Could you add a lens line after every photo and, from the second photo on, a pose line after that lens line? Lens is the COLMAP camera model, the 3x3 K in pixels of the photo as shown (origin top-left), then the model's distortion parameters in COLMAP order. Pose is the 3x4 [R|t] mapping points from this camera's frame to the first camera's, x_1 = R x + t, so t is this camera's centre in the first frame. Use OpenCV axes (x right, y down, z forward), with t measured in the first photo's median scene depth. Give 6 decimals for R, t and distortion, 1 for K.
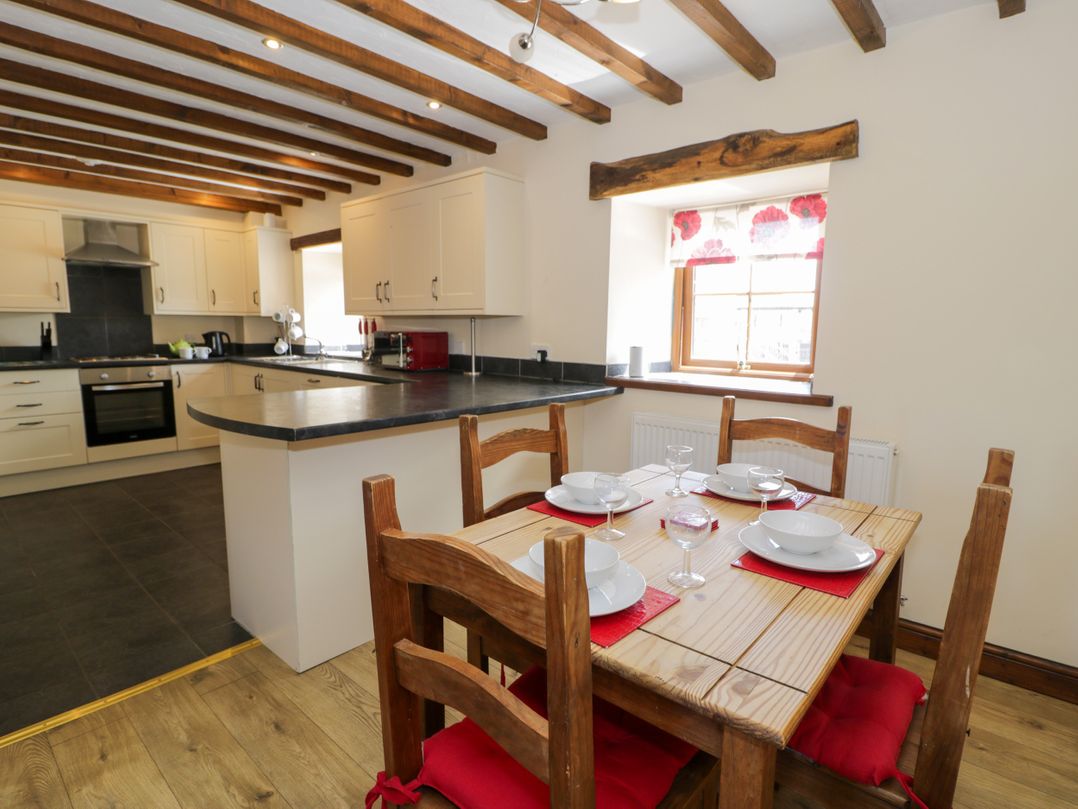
lens RADIAL K [[560.1, 0, 540.2], [0, 560.1, 404.0], [0, 0, 1]] dist [-0.005055, -0.010759]
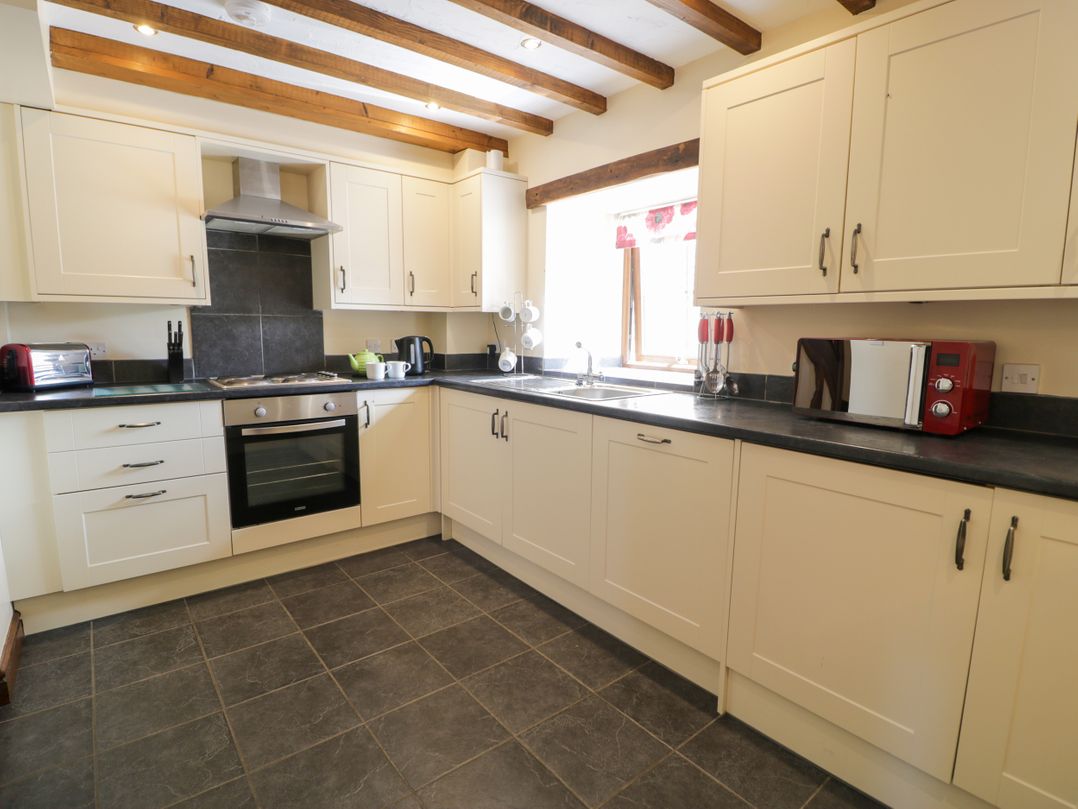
lens RADIAL K [[560.1, 0, 537.6], [0, 560.1, 404.2], [0, 0, 1]] dist [-0.005055, -0.010759]
pose [[0.984538, 0.021454, -0.173853, -0.390034], [-0.021968, 0.999758, -0.001038, -0.064591], [0.173789, 0.004841, 0.984771, 0.465172]]
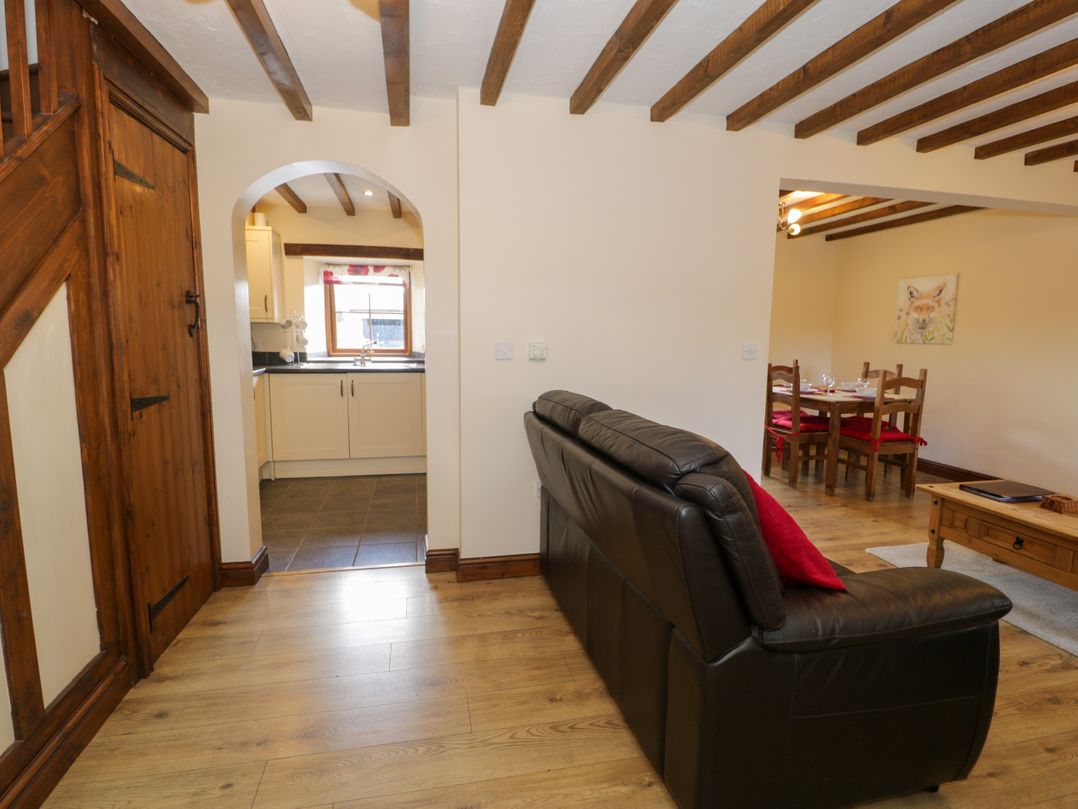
lens RADIAL K [[560.1, 0, 554.7], [0, 560.1, 401.9], [0, 0, 1]] dist [-0.005055, -0.010759]
pose [[0.576814, -0.105176, 0.810076, -1.203629], [0.106262, 0.992911, 0.053251, -0.029970], [-0.809934, 0.055365, 0.583902, 0.093214]]
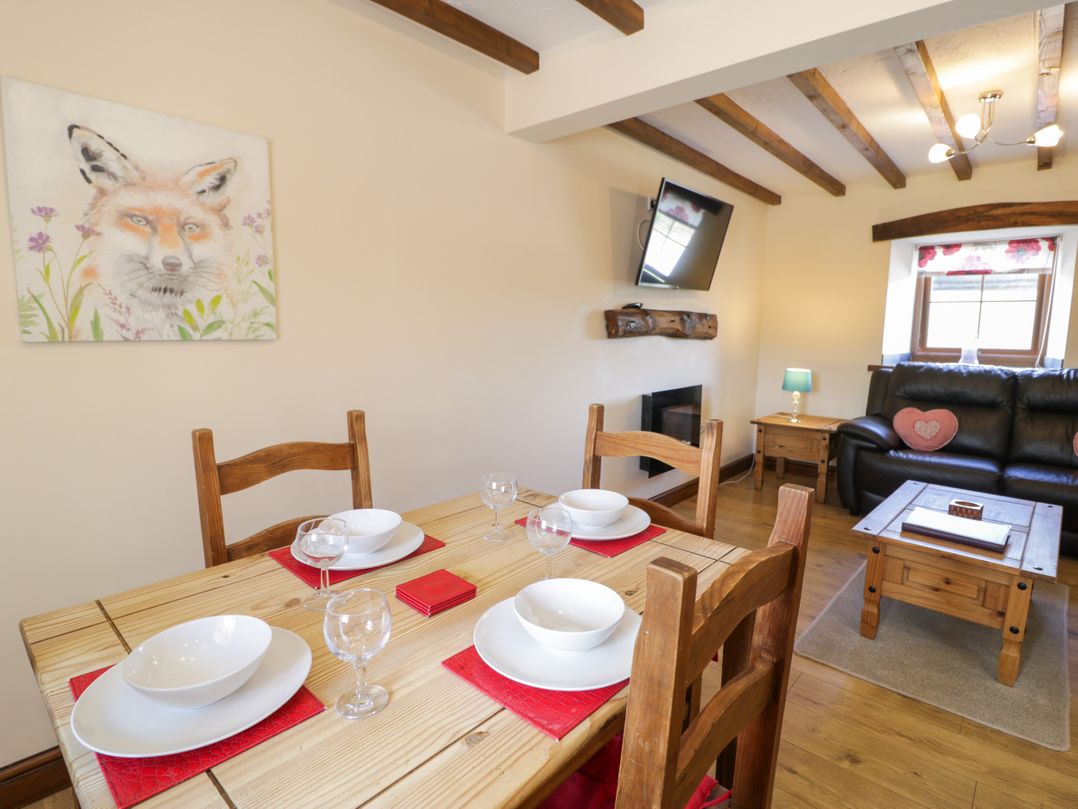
lens RADIAL K [[560.1, 0, 539.5], [0, 560.1, 405.0], [0, 0, 1]] dist [-0.005055, -0.010759]
pose [[-0.999800, -0.019236, 0.005381, 0.048860], [-0.017060, 0.962478, 0.270825, -0.071574], [-0.010389, 0.270679, -0.962614, 0.525251]]
